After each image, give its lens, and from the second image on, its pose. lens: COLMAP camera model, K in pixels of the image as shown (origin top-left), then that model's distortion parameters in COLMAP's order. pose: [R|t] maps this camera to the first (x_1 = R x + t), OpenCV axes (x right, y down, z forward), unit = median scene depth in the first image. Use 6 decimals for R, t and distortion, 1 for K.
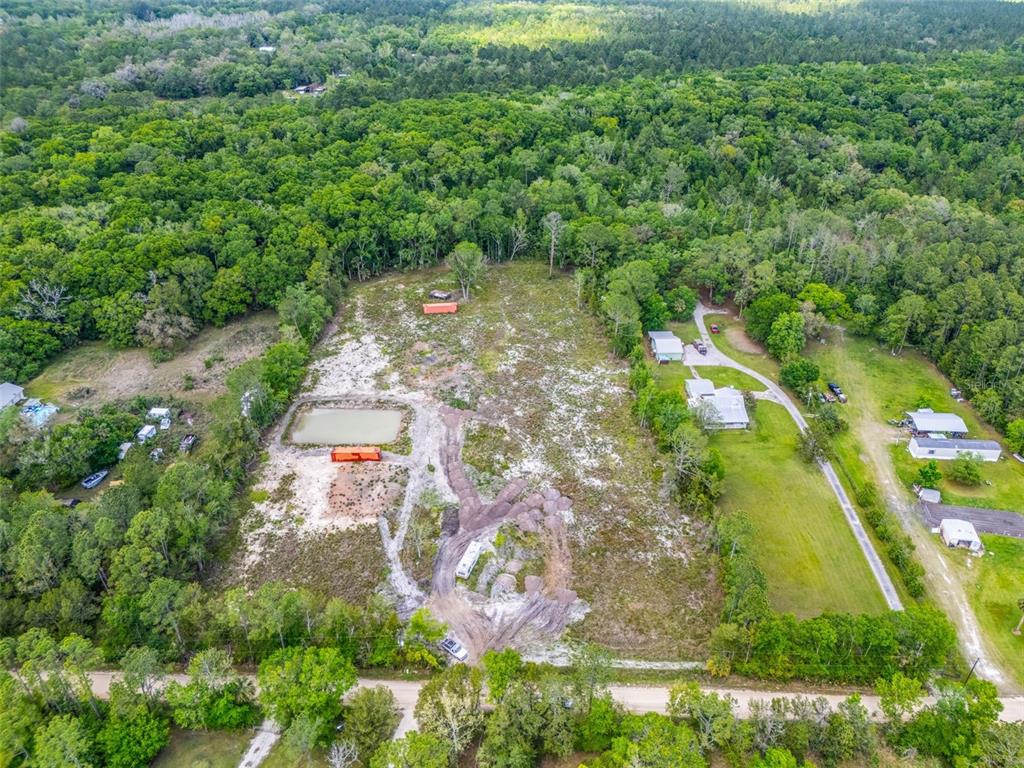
lens RADIAL K [[746.0, 0, 516.7], [0, 746.0, 388.0], [0, 0, 1]] dist [0.081629, -0.092529]
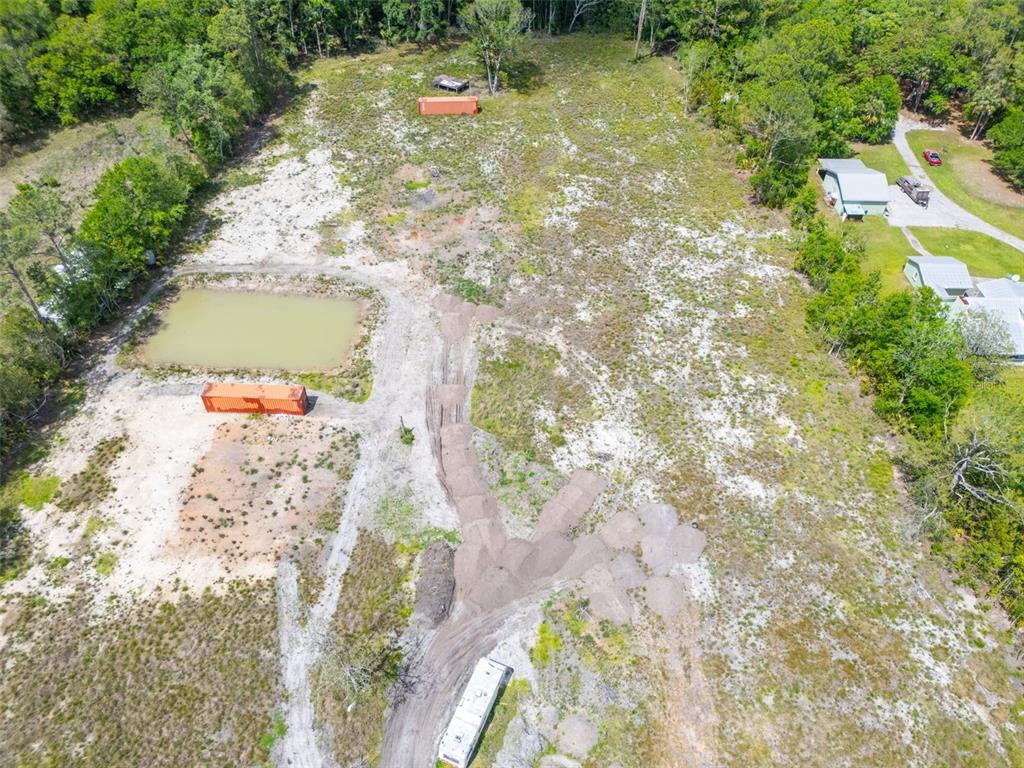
lens RADIAL K [[746.0, 0, 513.7], [0, 746.0, 390.4], [0, 0, 1]] dist [0.081629, -0.092529]
pose [[0.998311, 0.044944, -0.036825, -0.026225], [-0.035638, 0.974202, 0.222848, -0.030745], [0.045890, -0.221159, 0.974157, 0.501356]]
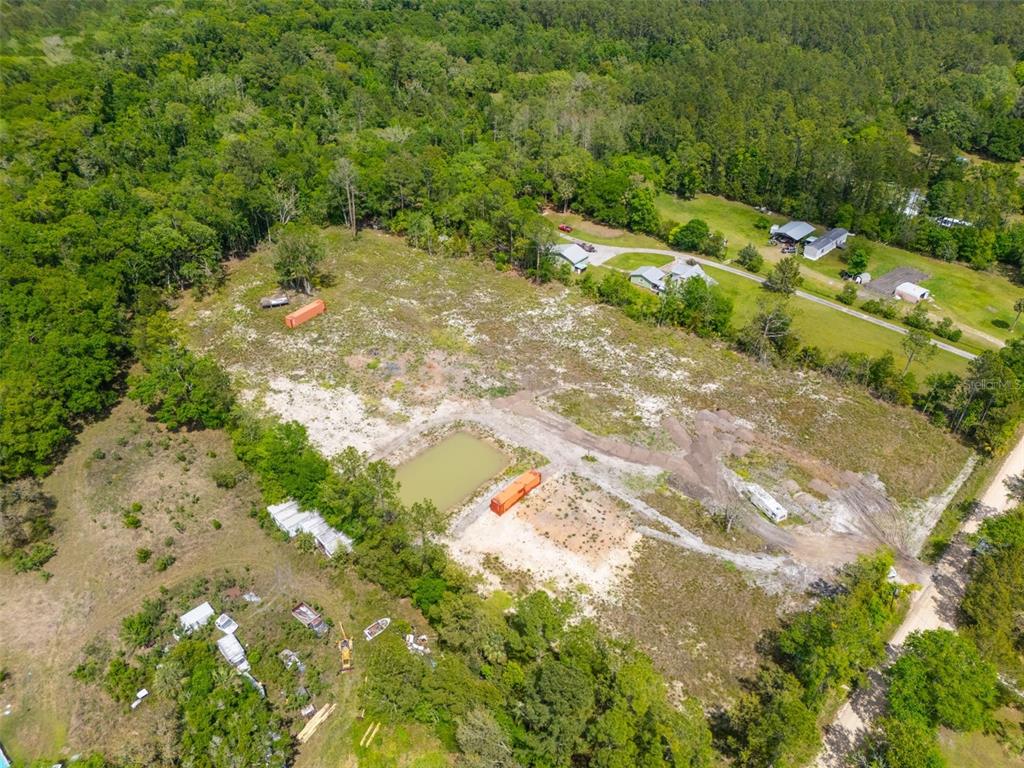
lens RADIAL K [[746.0, 0, 511.8], [0, 746.0, 389.5], [0, 0, 1]] dist [0.081629, -0.092529]
pose [[0.671544, -0.429359, 0.603887, -0.600588], [0.379861, 0.899246, 0.216938, -0.163917], [-0.636187, 0.083710, 0.766980, 0.385973]]
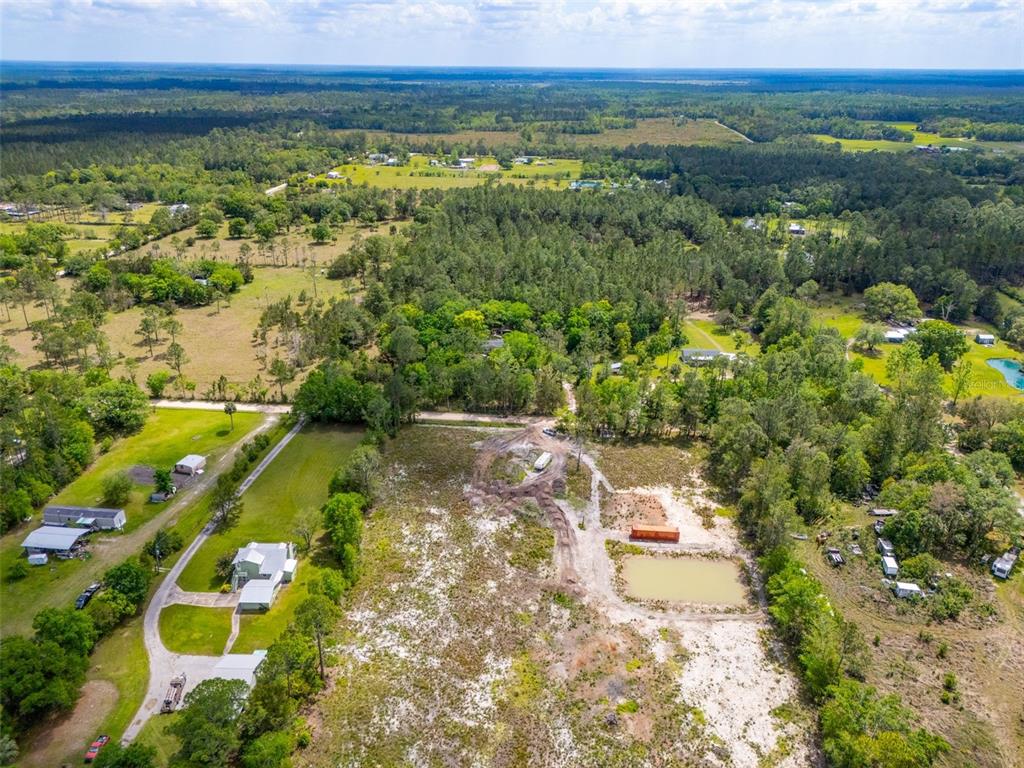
lens RADIAL K [[746.0, 0, 506.8], [0, 746.0, 380.3], [0, 0, 1]] dist [0.081629, -0.092529]
pose [[-0.997007, -0.043416, 0.063972, -0.062257], [0.026407, 0.586450, 0.809555, -0.838089], [-0.072664, 0.808821, -0.583549, 1.374952]]
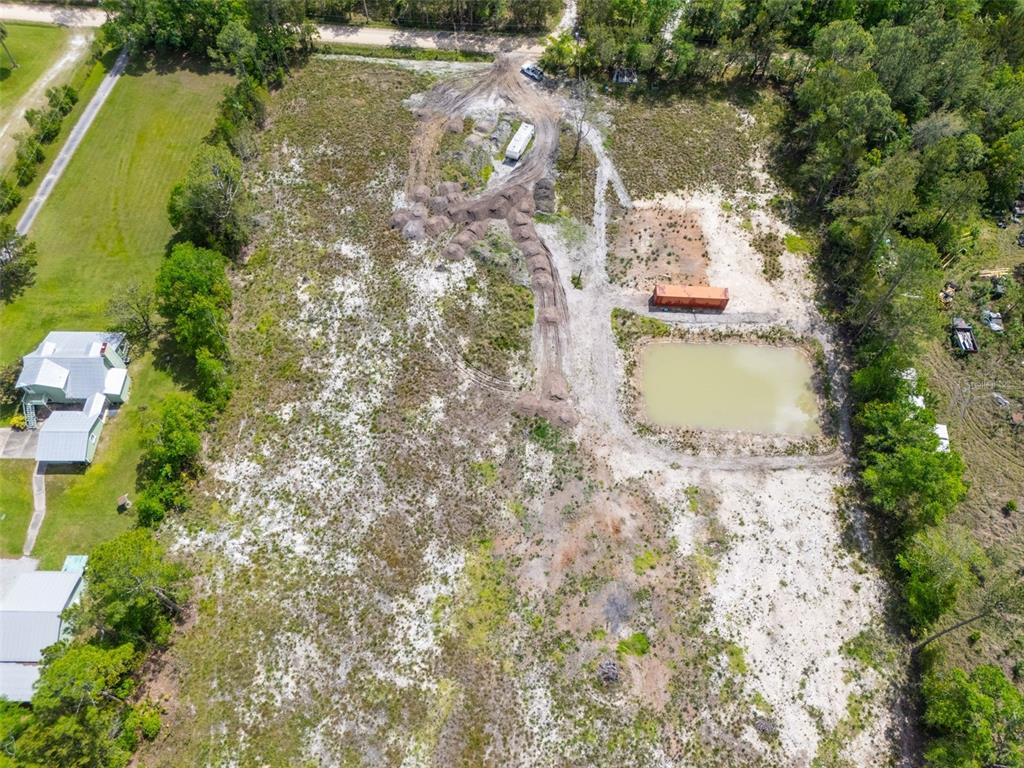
lens RADIAL K [[746.0, 0, 508.5], [0, 746.0, 379.3], [0, 0, 1]] dist [0.081629, -0.092529]
pose [[-0.998292, -0.057963, 0.007274, -0.057061], [0.007200, 0.001488, 0.999973, -0.553885], [-0.057972, 0.998318, -0.001068, 1.026150]]
